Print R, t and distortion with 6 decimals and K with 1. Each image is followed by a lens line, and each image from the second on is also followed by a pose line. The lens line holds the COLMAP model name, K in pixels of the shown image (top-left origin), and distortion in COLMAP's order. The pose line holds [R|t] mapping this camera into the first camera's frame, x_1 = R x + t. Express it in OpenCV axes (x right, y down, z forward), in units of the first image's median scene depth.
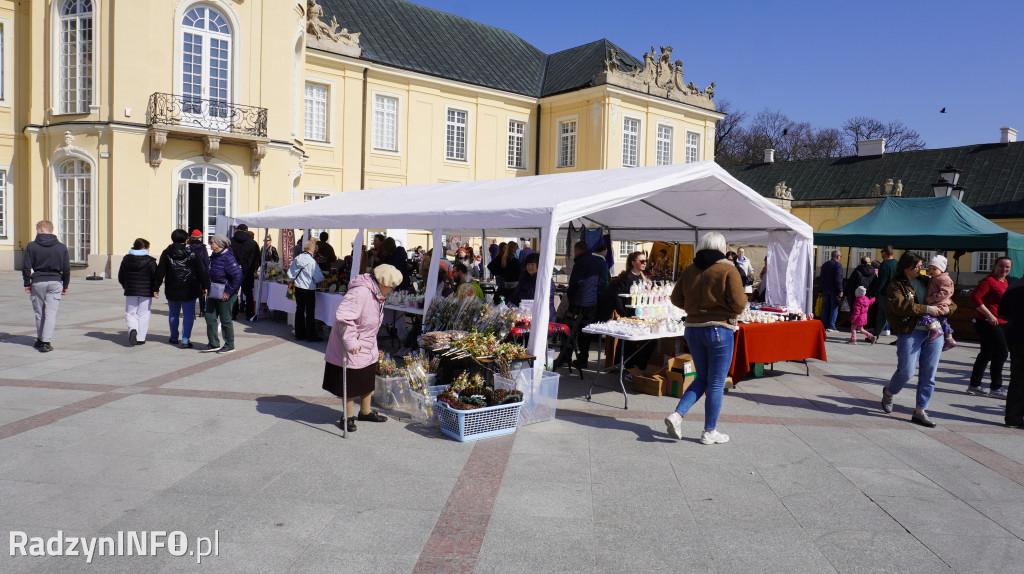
lens RADIAL K [[686.9, 0, 509.5], [0, 686.9, 290.3], [0, 0, 1]] dist [-0.053388, 0.038315]
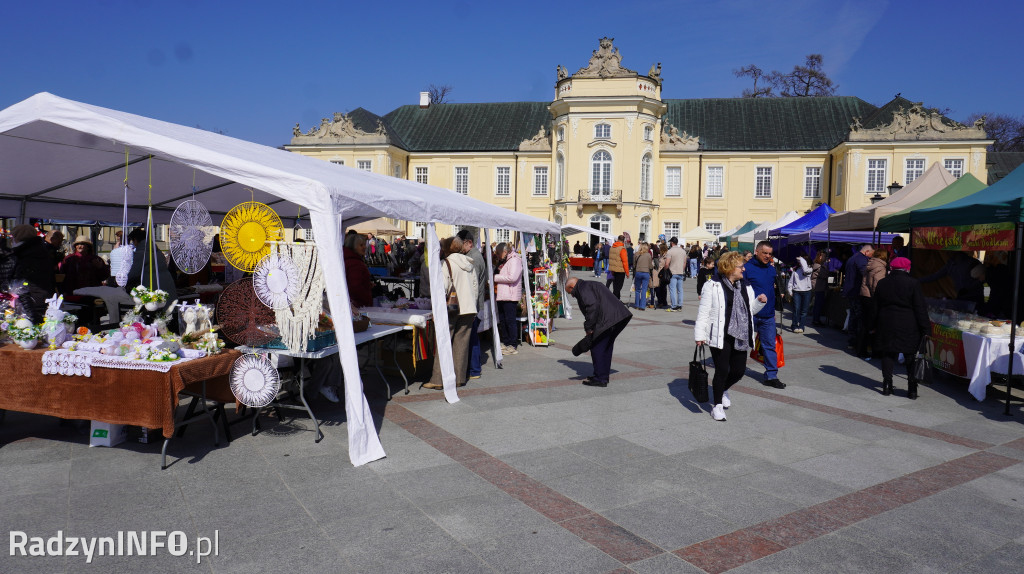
lens RADIAL K [[686.9, 0, 508.4], [0, 686.9, 289.2], [0, 0, 1]] dist [-0.053388, 0.038315]
pose [[0.613525, 0.030267, -0.789095, 0.875227], [-0.047476, 0.998871, 0.001401, 0.064275], [0.788247, 0.036603, 0.614270, -0.520058]]
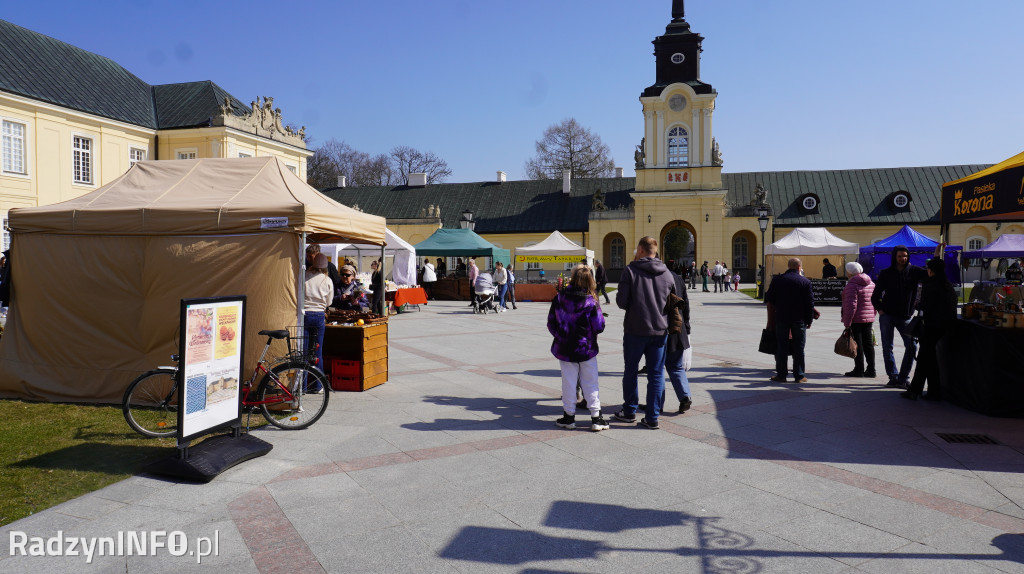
lens RADIAL K [[686.9, 0, 506.9], [0, 686.9, 283.9], [0, 0, 1]] dist [-0.053388, 0.038315]
pose [[0.810809, -0.043904, 0.583662, -0.167855], [0.057377, 0.998342, -0.004609, 0.014425], [-0.582492, 0.037226, 0.811983, -0.266820]]
